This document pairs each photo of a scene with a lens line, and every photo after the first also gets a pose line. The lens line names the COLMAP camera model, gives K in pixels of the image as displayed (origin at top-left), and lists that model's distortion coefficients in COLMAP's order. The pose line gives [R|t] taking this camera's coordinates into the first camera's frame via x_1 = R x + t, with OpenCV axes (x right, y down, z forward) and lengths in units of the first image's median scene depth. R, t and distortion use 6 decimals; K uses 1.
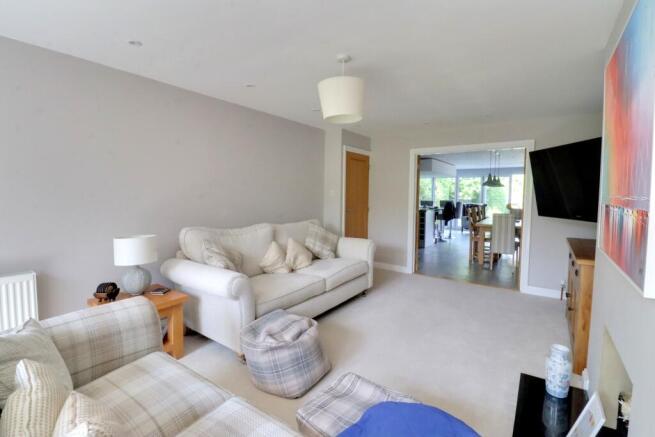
lens RADIAL K [[305.7, 0, 336.6], [0, 305.7, 214.0], [0, 0, 1]] dist [0.002723, -0.014037]
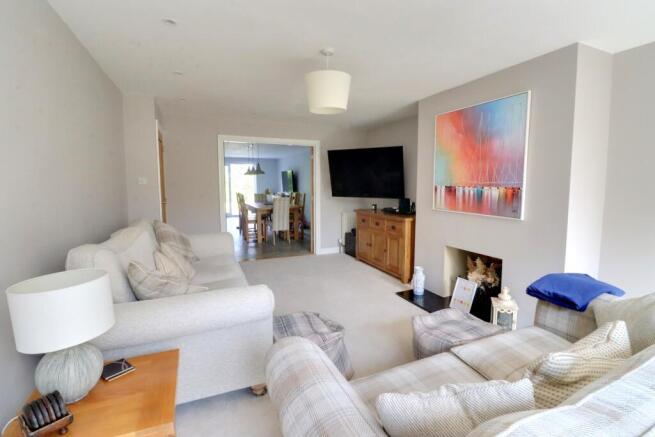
lens RADIAL K [[305.7, 0, 336.6], [0, 305.7, 214.0], [0, 0, 1]] dist [0.002723, -0.014037]
pose [[0.515124, -0.099353, 0.851338, -0.428805], [0.063800, 0.994948, 0.077509, -0.017336], [-0.854738, 0.014389, 0.518860, 0.208170]]
